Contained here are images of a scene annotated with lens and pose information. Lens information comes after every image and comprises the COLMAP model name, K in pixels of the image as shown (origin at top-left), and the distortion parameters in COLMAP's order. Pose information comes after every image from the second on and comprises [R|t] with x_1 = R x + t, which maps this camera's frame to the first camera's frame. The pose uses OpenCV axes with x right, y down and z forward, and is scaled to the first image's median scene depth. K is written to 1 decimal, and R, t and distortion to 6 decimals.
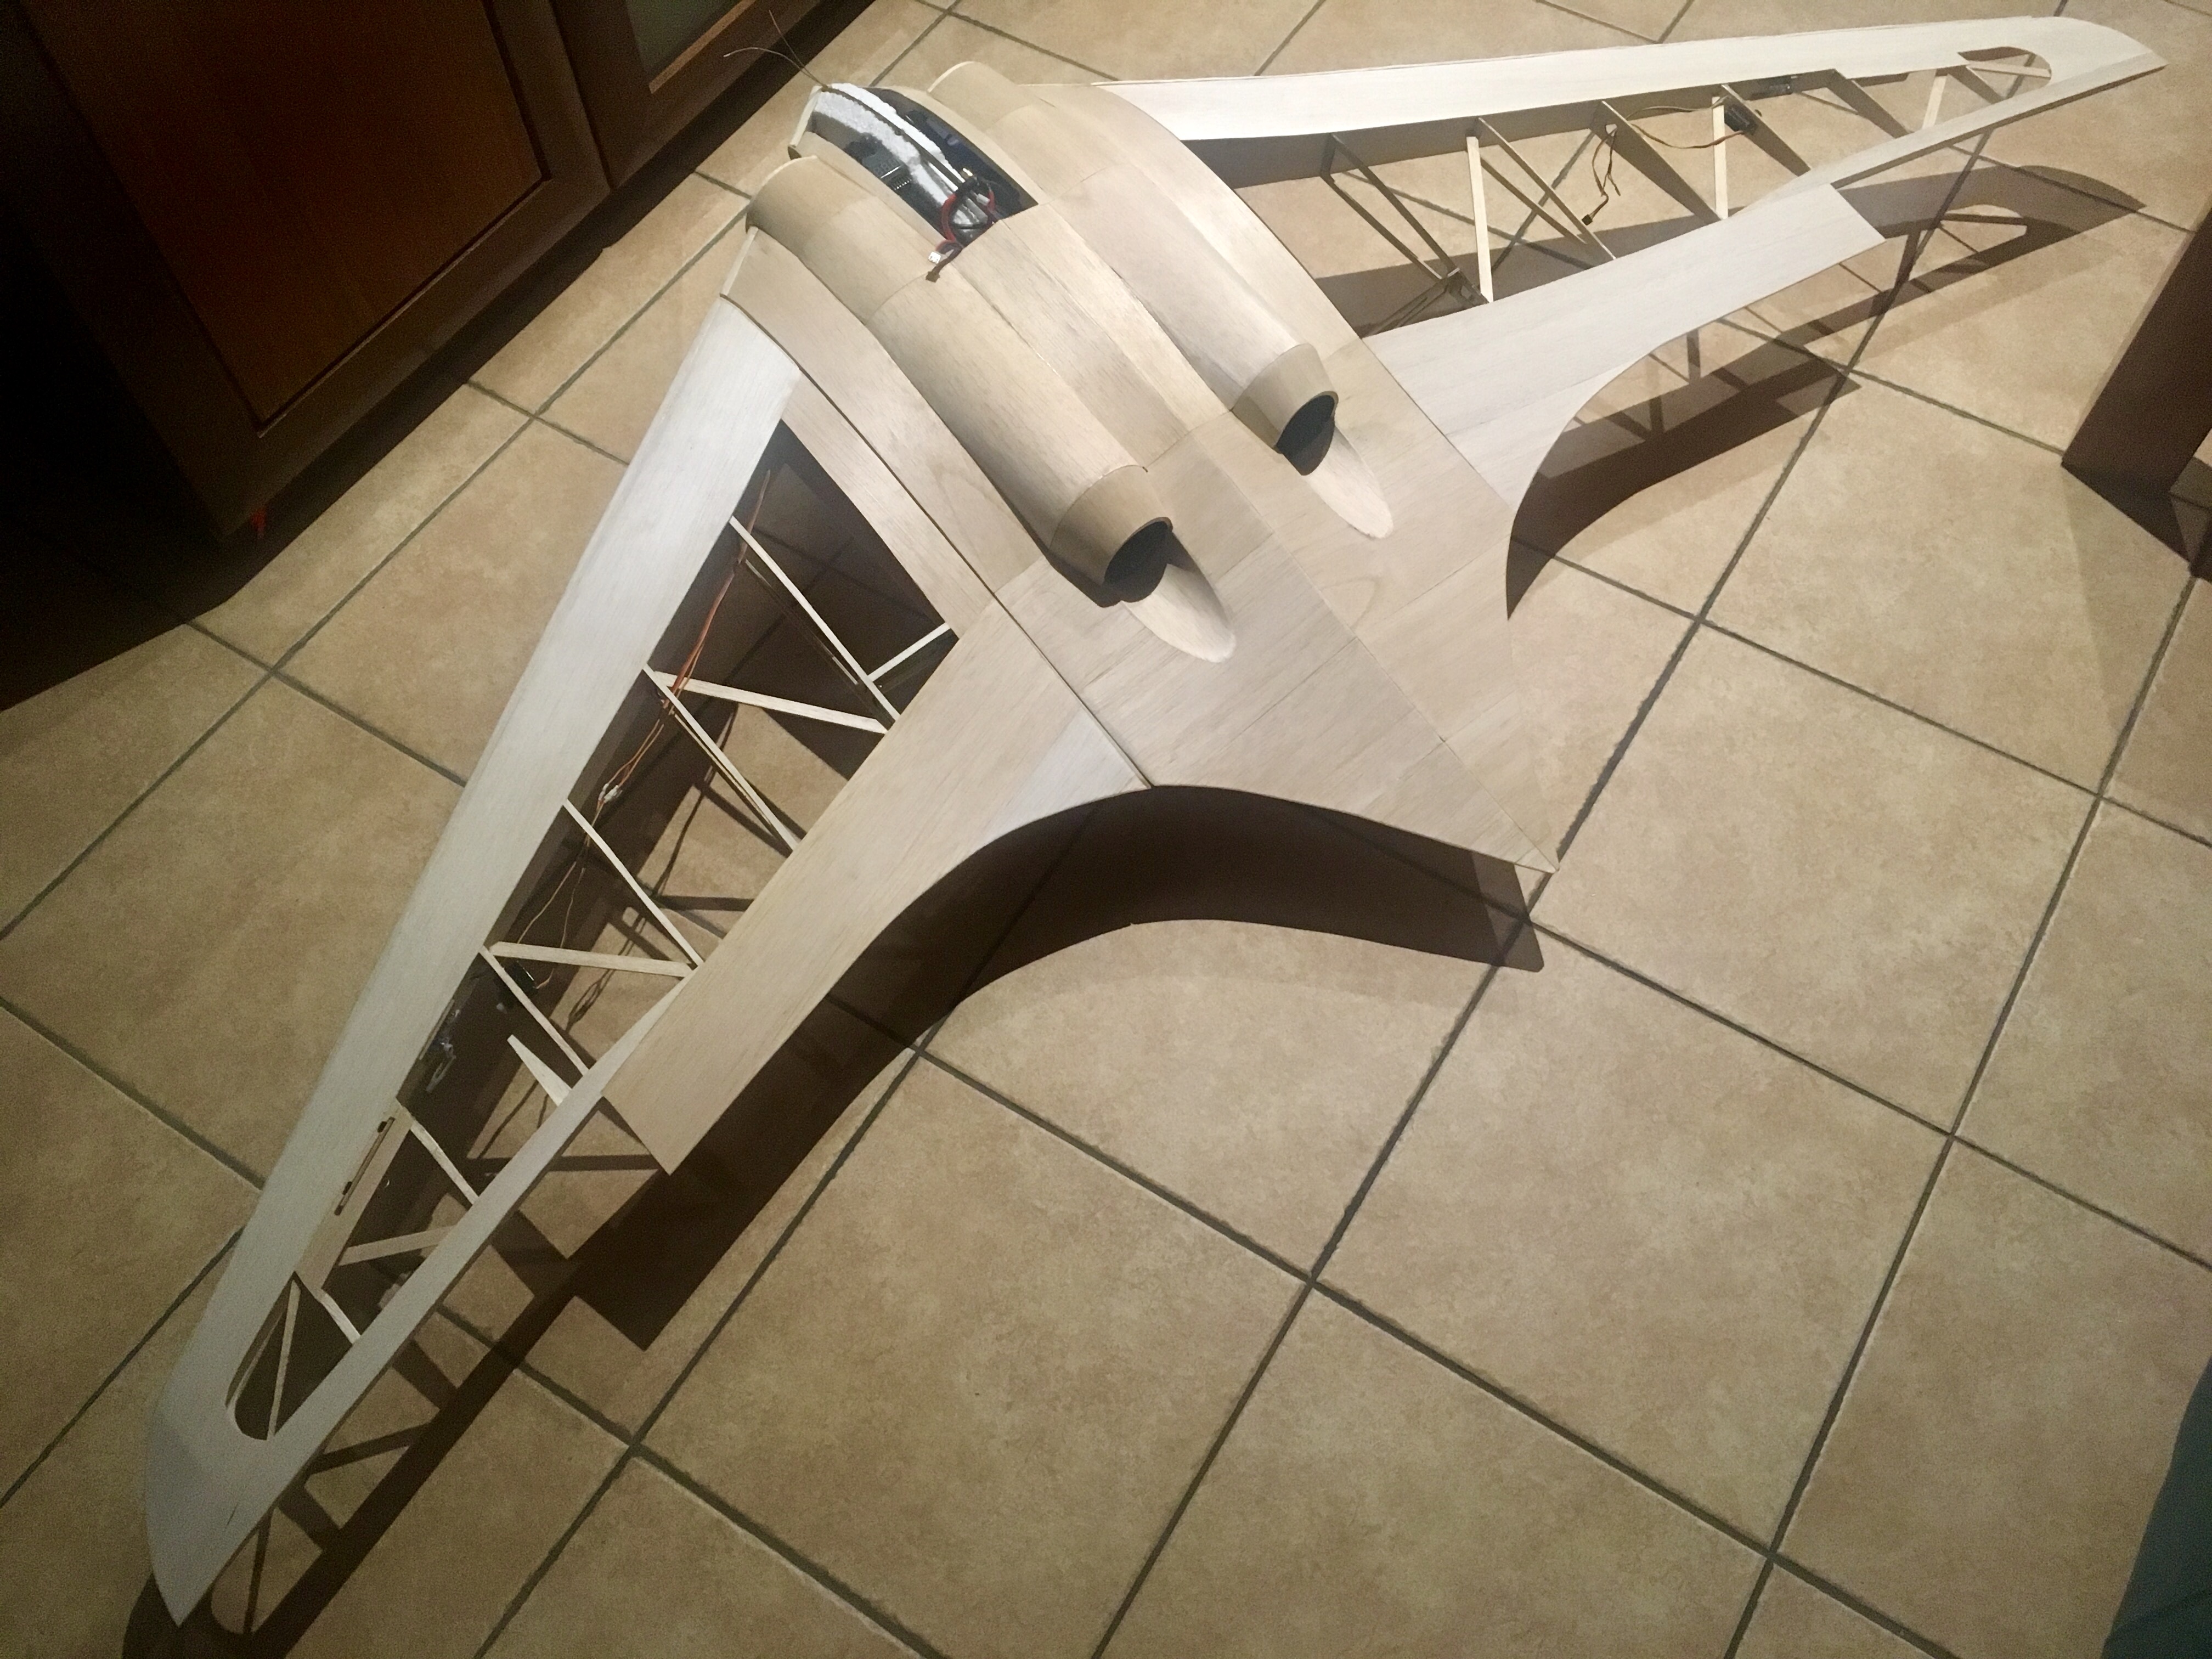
lens RADIAL K [[1908.0, 0, 1108.7], [0, 1908.0, 839.5], [0, 0, 1]] dist [0.081629, -0.137235]
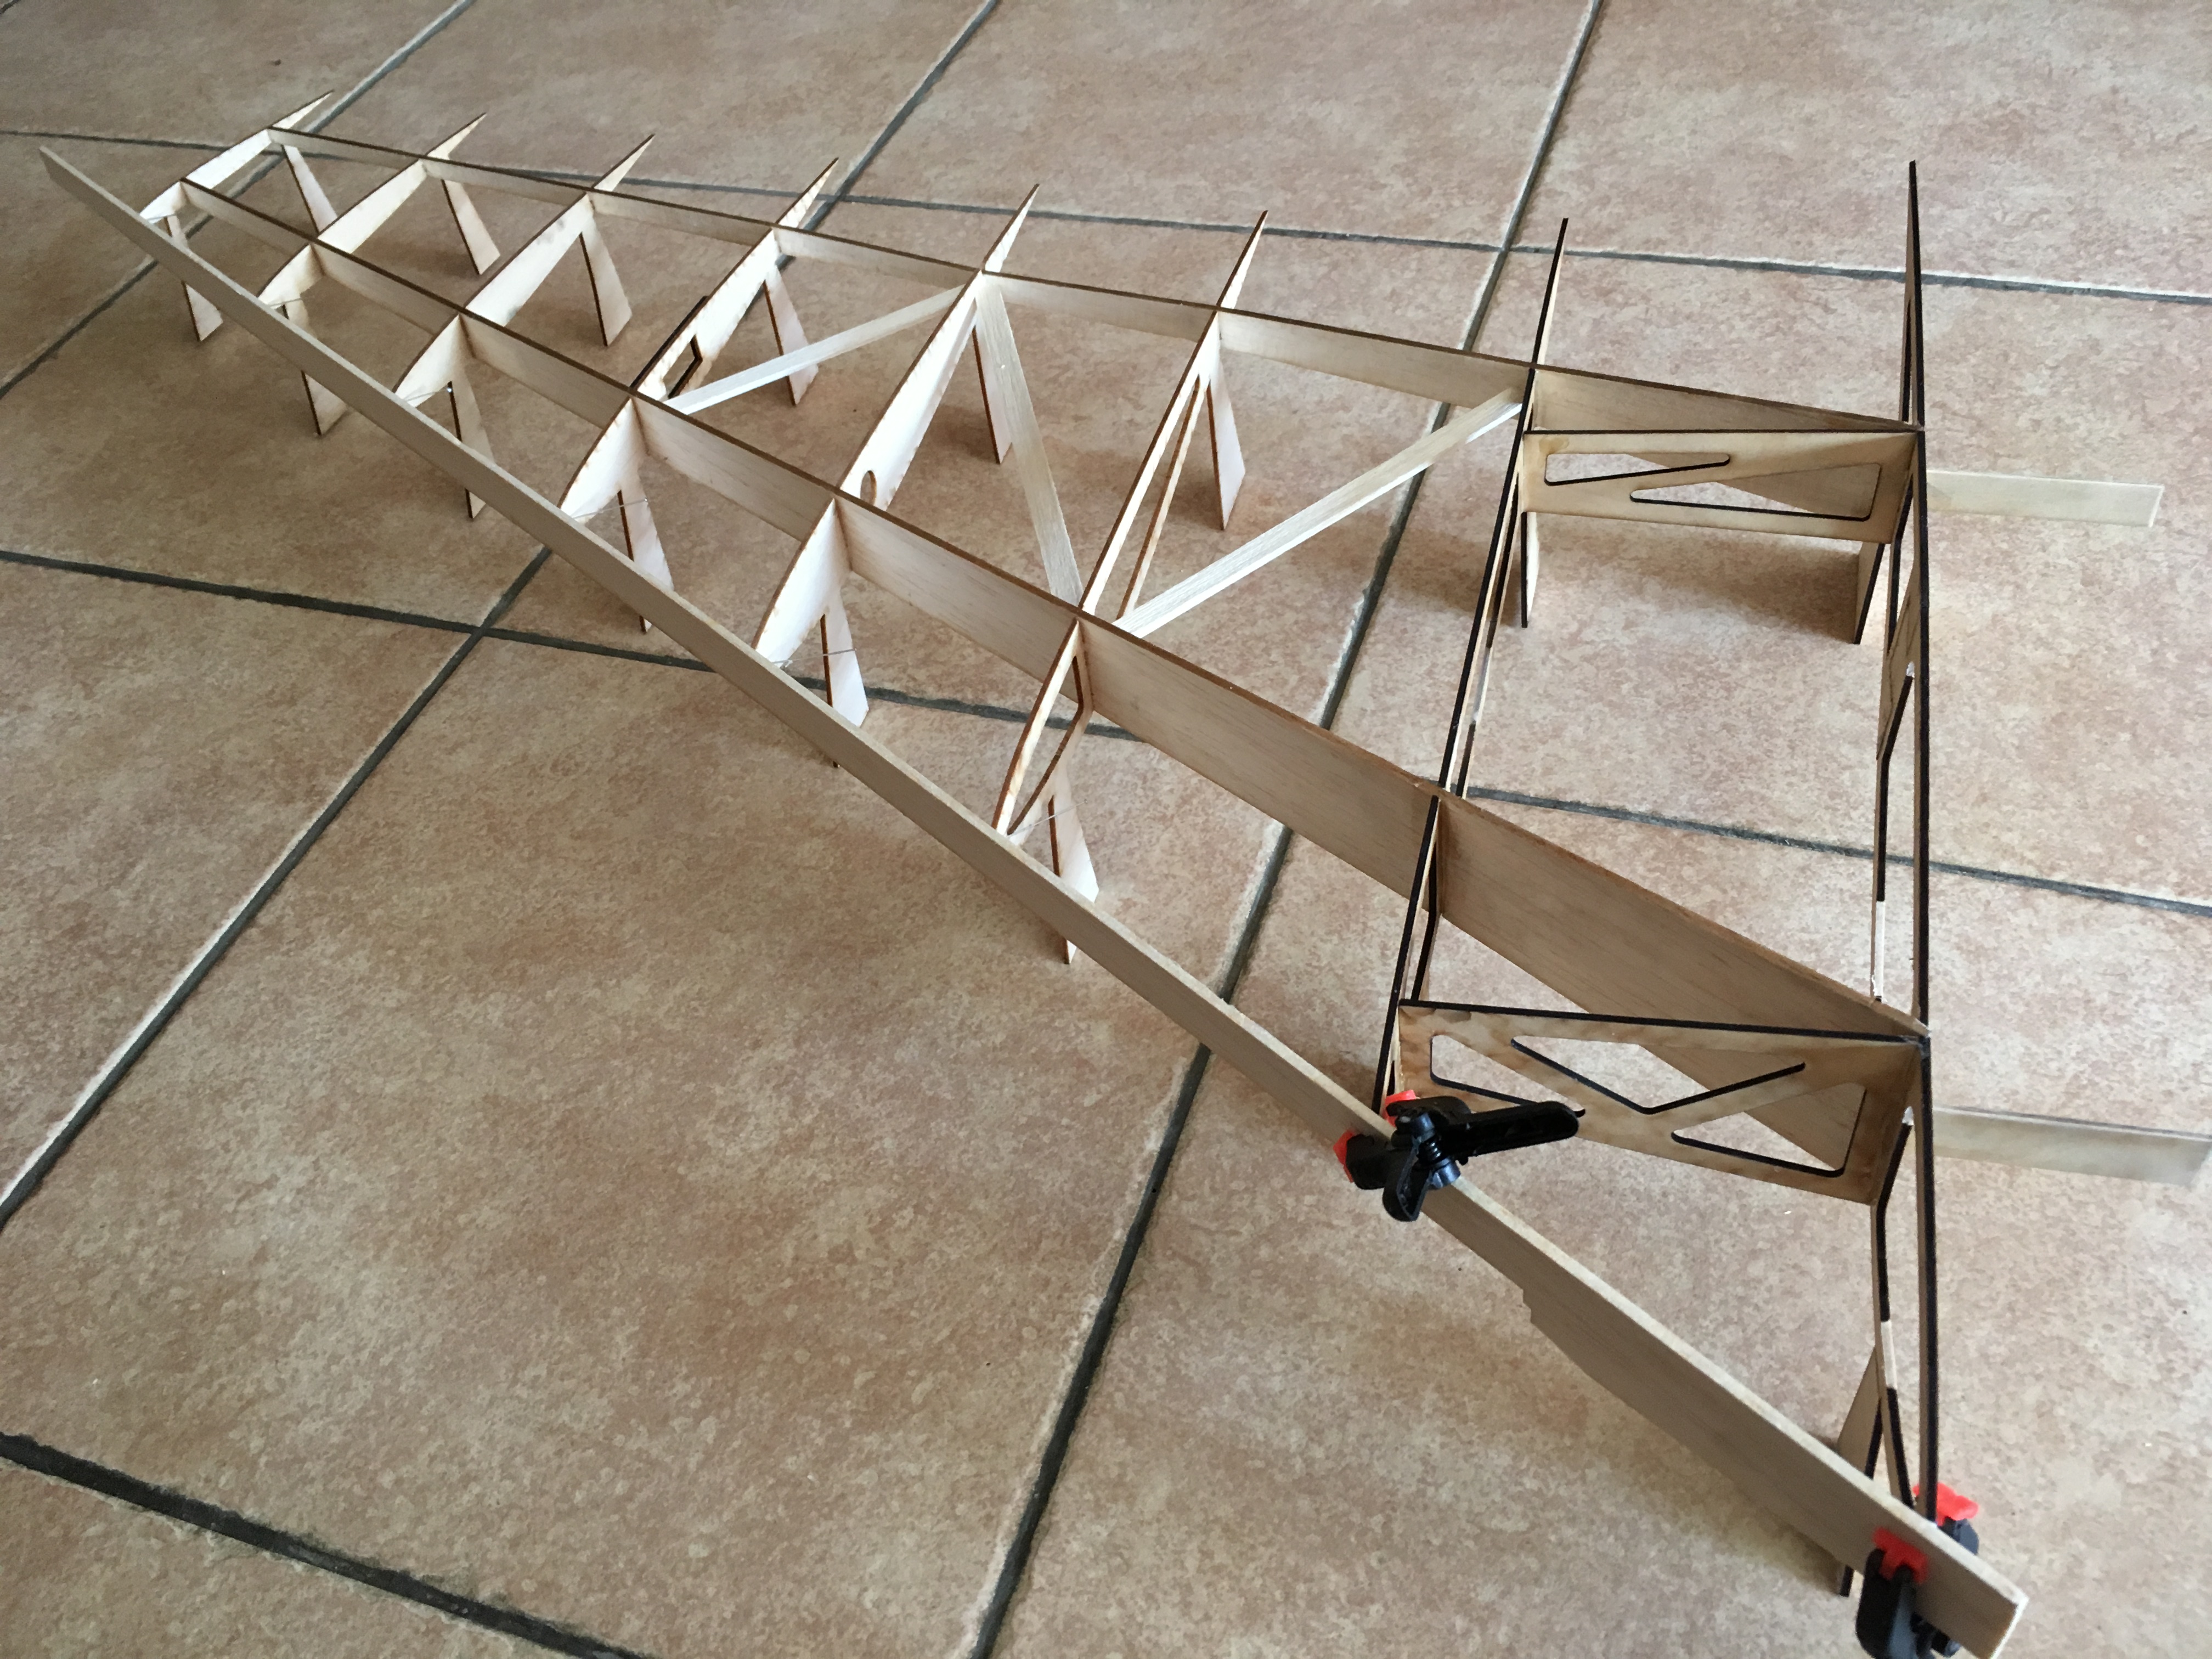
lens RADIAL K [[1908.0, 0, 1101.3], [0, 1908.0, 840.9], [0, 0, 1]] dist [0.081629, -0.137235]
pose [[0.224885, 0.710037, -0.667288, 0.346319], [-0.783815, 0.538655, 0.309006, -0.160686], [0.578844, 0.453540, 0.677673, 0.810726]]
